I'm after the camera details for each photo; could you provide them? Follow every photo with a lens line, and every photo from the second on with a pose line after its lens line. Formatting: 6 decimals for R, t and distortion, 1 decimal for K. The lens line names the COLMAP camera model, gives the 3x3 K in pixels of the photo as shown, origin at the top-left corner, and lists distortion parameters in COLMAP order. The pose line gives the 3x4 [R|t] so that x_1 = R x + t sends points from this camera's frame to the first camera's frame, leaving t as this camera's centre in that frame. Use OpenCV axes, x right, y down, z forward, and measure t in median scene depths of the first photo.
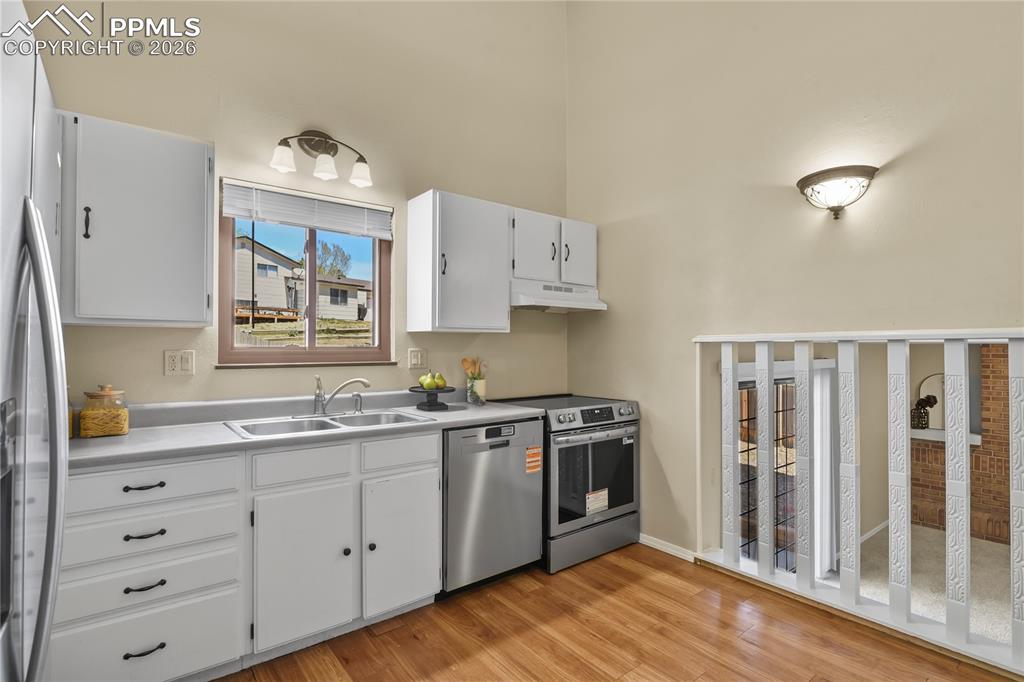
lens RADIAL K [[500.2, 0, 512.2], [0, 500.2, 341.0], [0, 0, 1]] dist [-0.010183, -0.003391]
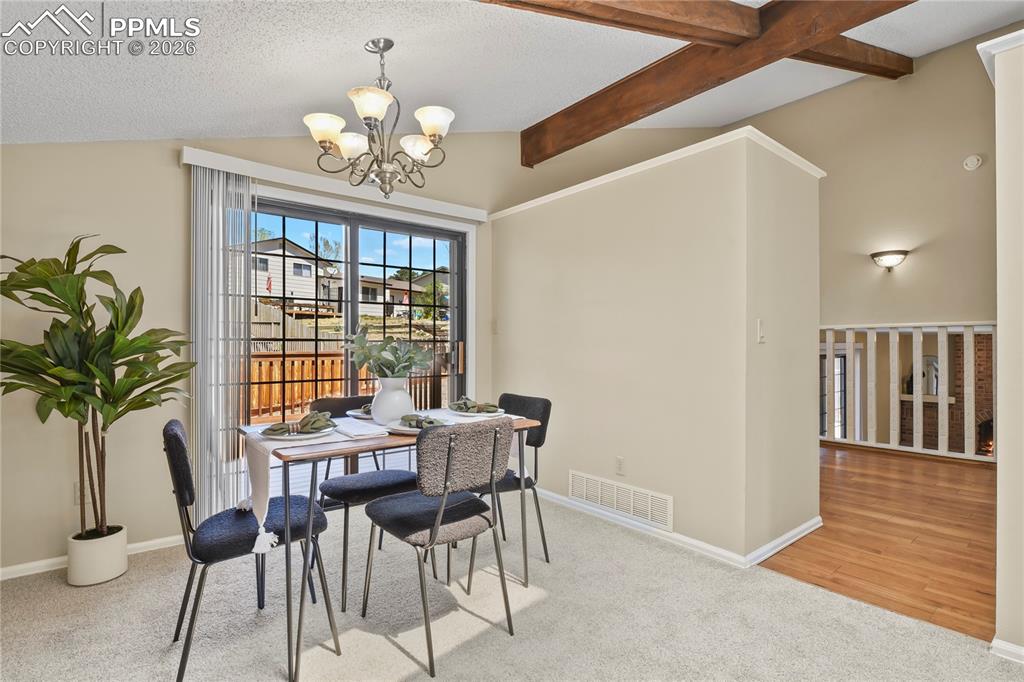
lens RADIAL K [[500.2, 0, 509.1], [0, 500.2, 343.7], [0, 0, 1]] dist [-0.010183, -0.003391]
pose [[0.999777, 0.000621, 0.021106, -0.895736], [-0.000888, 0.999920, 0.012618, 0.035183], [-0.021097, -0.012634, 0.999698, -0.967426]]
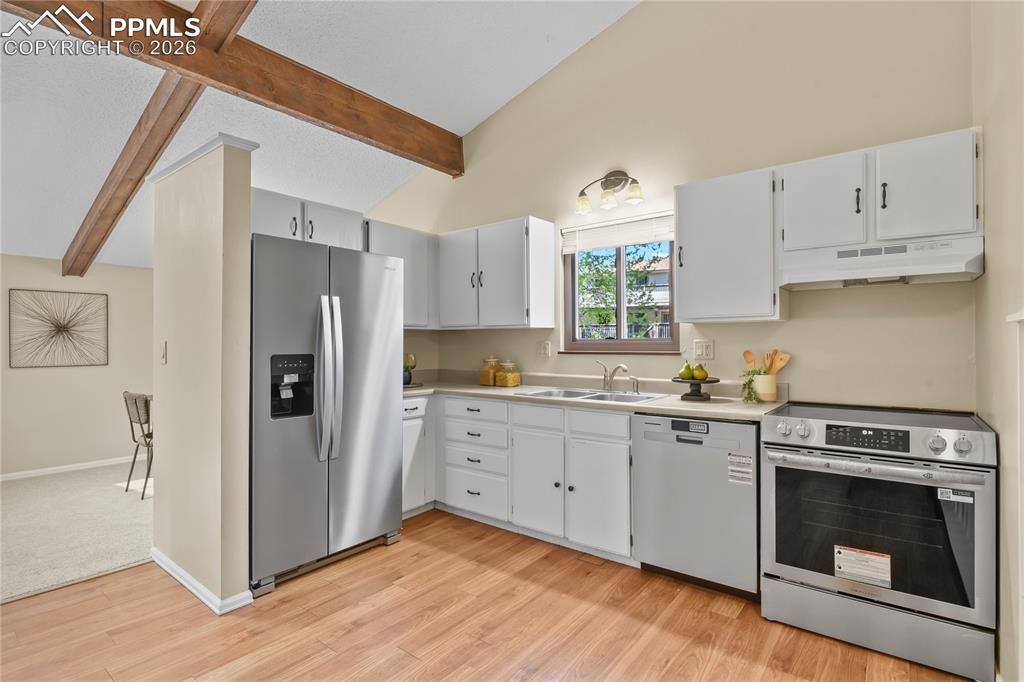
lens RADIAL K [[500.2, 0, 515.2], [0, 500.2, 339.0], [0, 0, 1]] dist [-0.010183, -0.003391]
pose [[0.232830, -0.008231, -0.972483, 0.732201], [0.019261, 0.999807, -0.003851, 0.010845], [0.972327, -0.017834, 0.232943, 0.408996]]
